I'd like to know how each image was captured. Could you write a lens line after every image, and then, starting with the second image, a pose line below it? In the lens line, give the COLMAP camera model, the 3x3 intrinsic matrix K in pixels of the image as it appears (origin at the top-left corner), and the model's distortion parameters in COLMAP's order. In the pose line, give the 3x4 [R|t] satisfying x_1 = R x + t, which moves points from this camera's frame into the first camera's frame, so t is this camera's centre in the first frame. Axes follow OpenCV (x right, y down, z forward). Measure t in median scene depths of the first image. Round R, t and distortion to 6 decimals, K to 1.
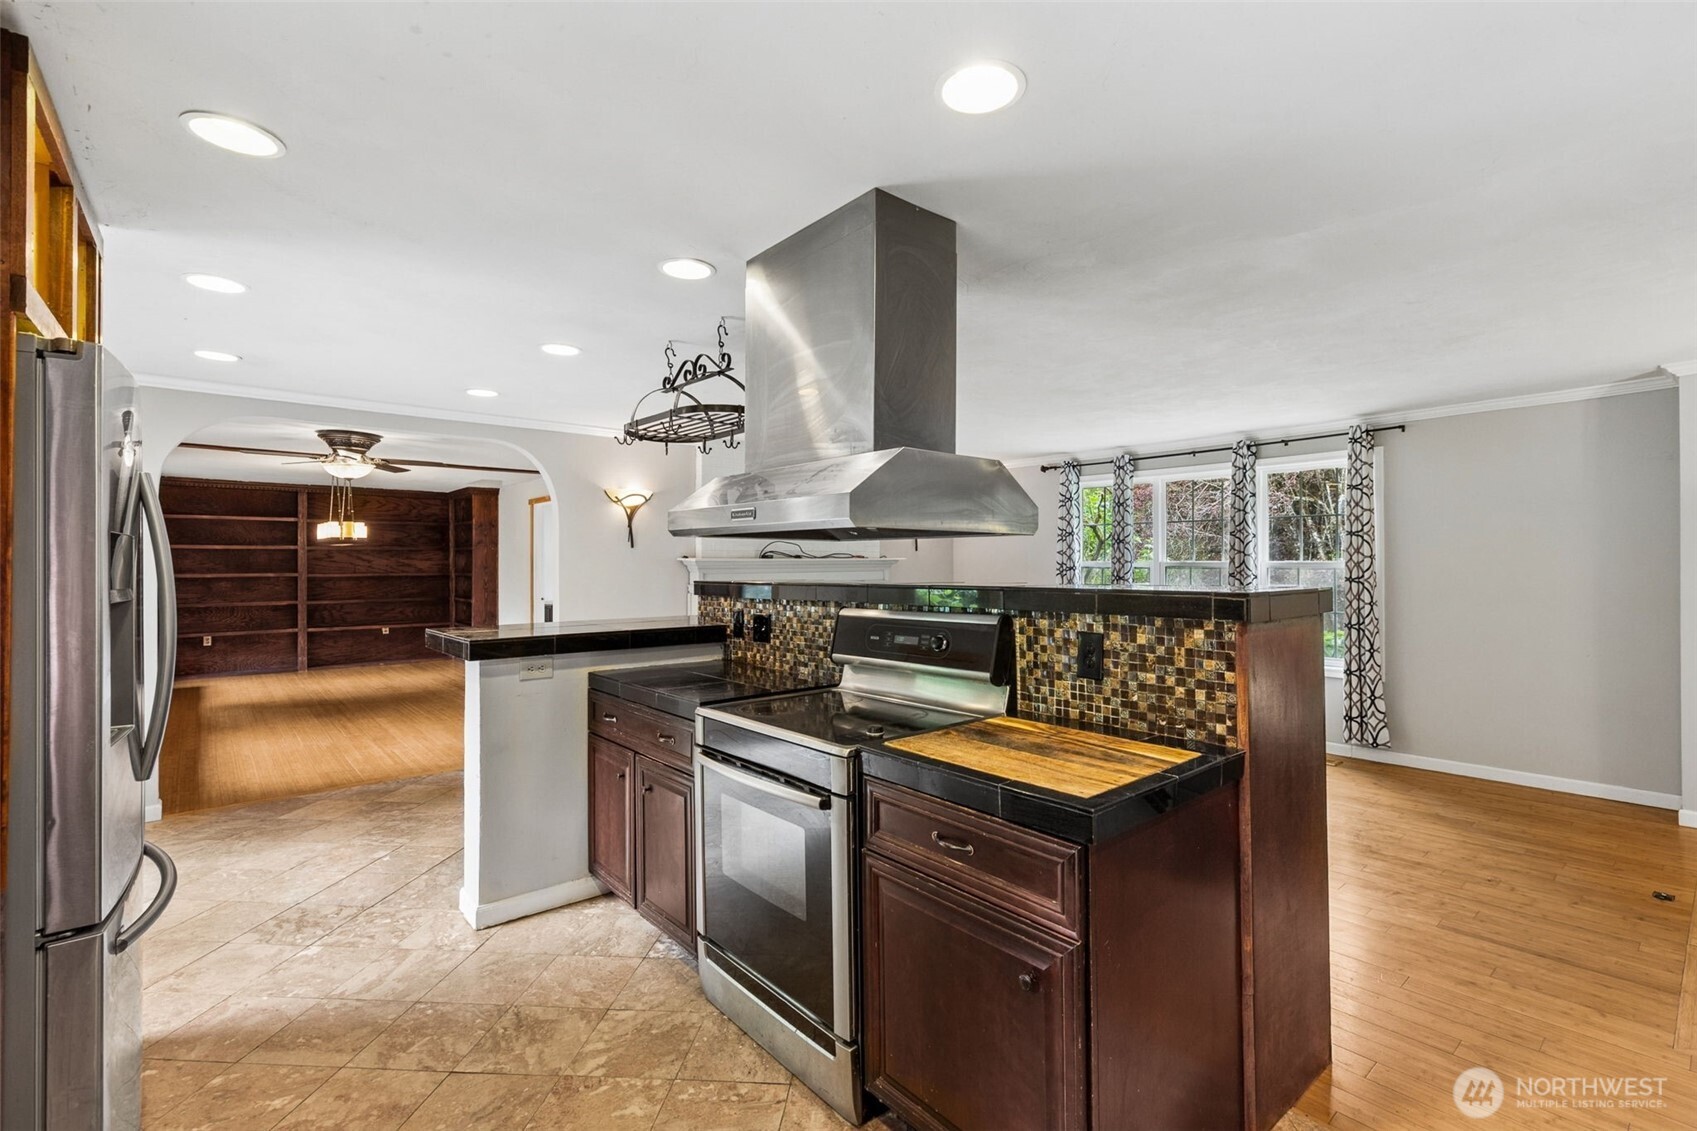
lens RADIAL K [[764.3, 0, 853.5], [0, 764.3, 559.6], [0, 0, 1]] dist [0.006079, -0.000379]
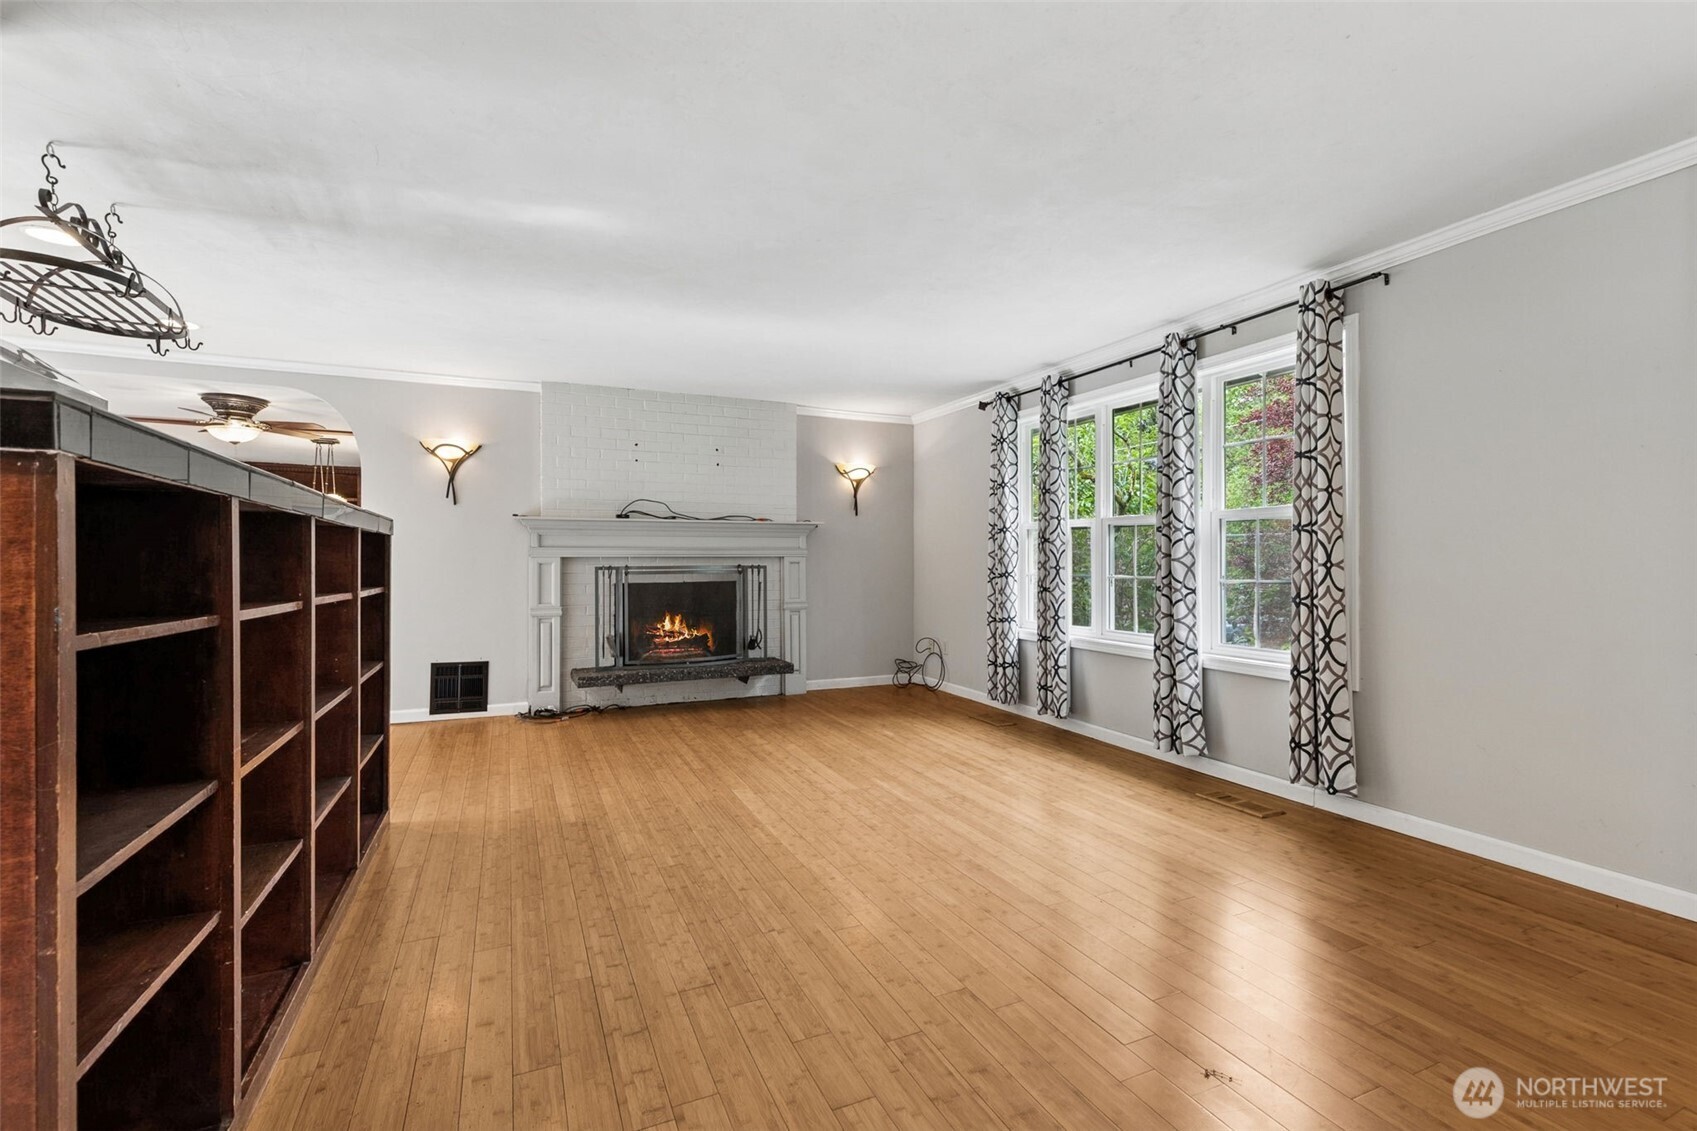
lens RADIAL K [[764.3, 0, 855.6], [0, 764.3, 558.7], [0, 0, 1]] dist [0.006079, -0.000379]
pose [[0.963826, 0.002090, -0.266525, 0.461115], [-0.001284, 0.999994, 0.003198, 0.050085], [0.266530, -0.002740, 0.963823, 0.287281]]
